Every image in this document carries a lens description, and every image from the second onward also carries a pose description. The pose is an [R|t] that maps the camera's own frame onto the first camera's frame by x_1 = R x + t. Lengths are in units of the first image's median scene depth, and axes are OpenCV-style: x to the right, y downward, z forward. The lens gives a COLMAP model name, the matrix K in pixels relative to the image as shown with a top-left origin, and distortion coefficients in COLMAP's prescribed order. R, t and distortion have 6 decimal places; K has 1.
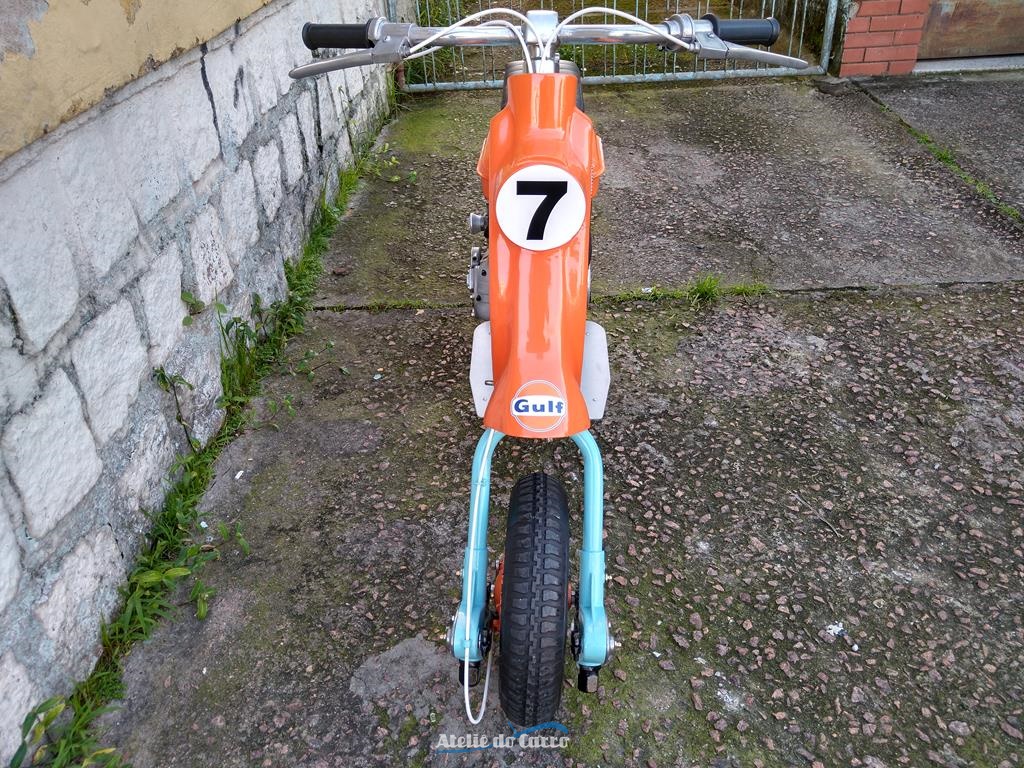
lens RADIAL K [[788.9, 0, 506.4], [0, 788.9, 380.6], [0, 0, 1]] dist [0.077727, -0.145342]
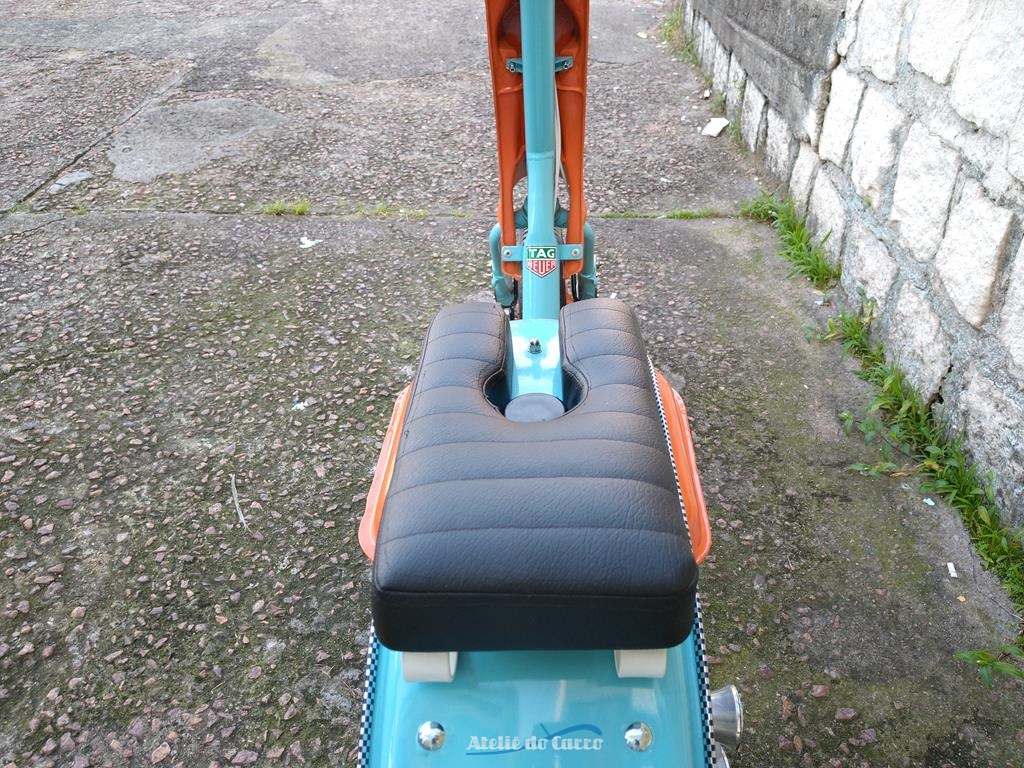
lens RADIAL K [[787.6, 0, 523.3], [0, 787.6, 379.1], [0, 0, 1]] dist [0.037090, -0.063632]
pose [[-0.998885, 0.045924, 0.010918, 0.042045], [0.025776, 0.336904, 0.941186, -0.616707], [0.039544, 0.940418, -0.337712, 1.025492]]
